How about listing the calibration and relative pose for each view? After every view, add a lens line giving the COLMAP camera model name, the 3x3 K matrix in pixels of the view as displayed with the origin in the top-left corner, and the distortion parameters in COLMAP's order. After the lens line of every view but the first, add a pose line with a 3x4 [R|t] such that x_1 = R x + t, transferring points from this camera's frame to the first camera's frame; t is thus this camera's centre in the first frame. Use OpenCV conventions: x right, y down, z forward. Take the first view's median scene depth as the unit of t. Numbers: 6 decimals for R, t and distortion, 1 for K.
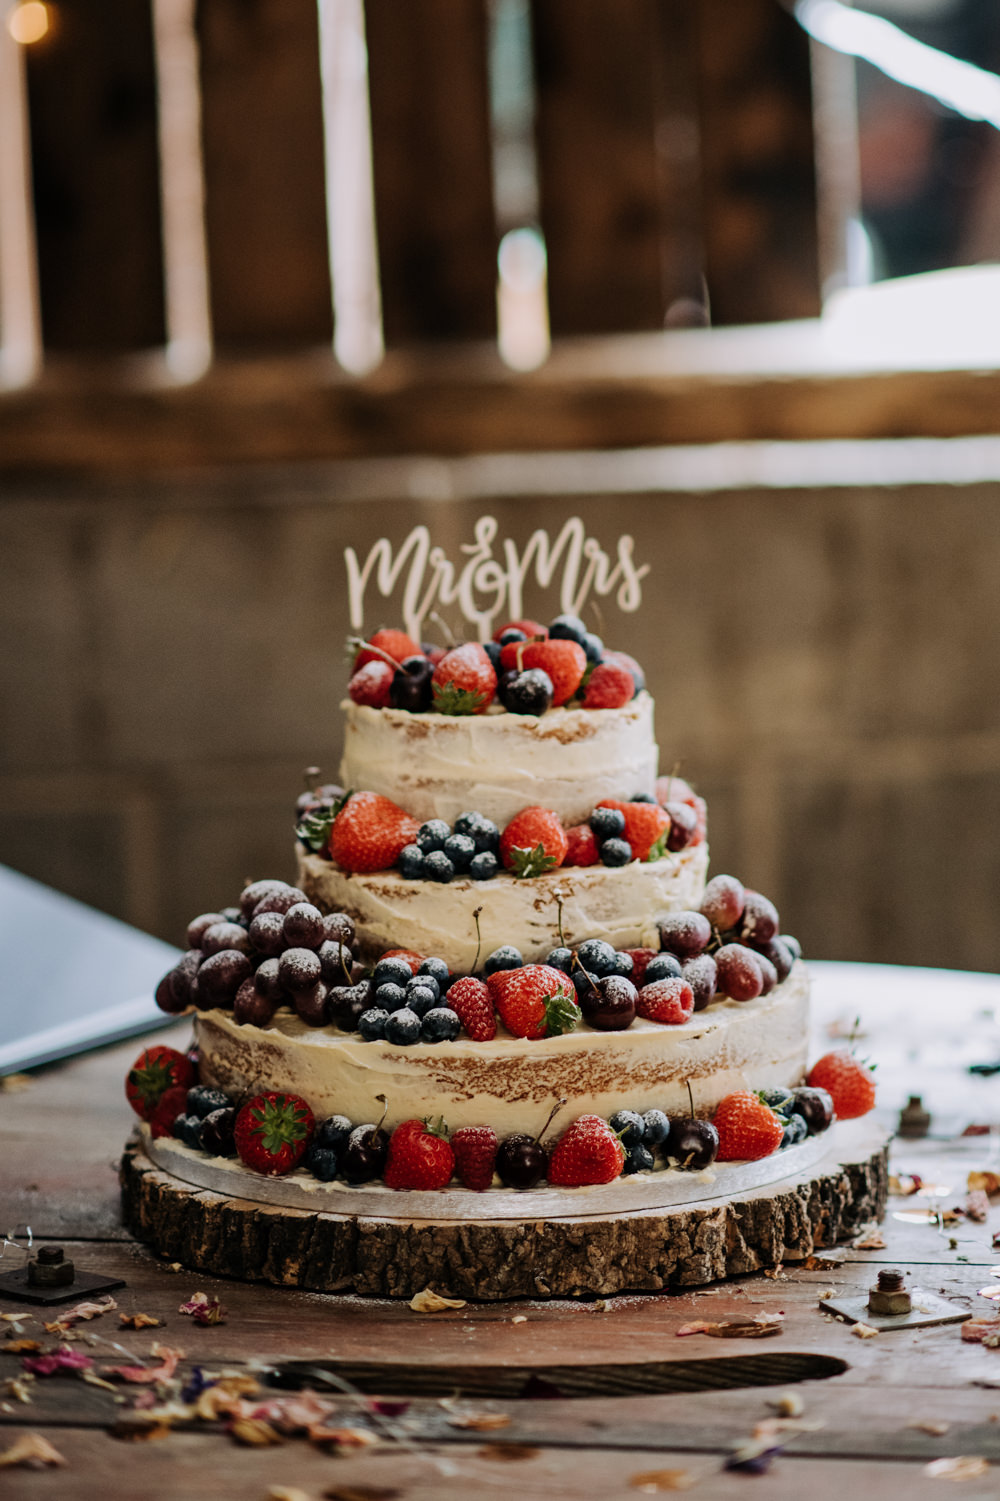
lens RADIAL K [[3695.5, 0, 500.0], [0, 3695.5, 750.5], [0, 0, 1]] dist [0.016178, -0.233013]
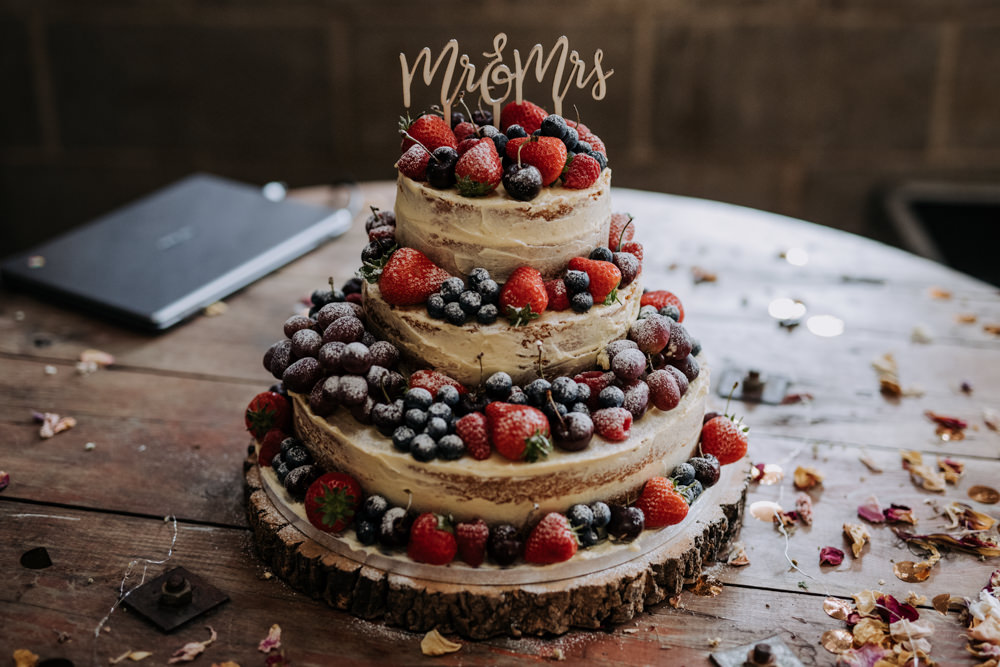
lens RADIAL K [[1429.9, 0, 500.0], [0, 1429.9, 333.5], [0, 0, 1]] dist [0.007531, 0.027785]
pose [[0.999217, 0.039372, -0.003876, 0.002853], [-0.036613, 0.957390, 0.286468, -0.118473], [0.014989, -0.286101, 0.958082, 0.486174]]
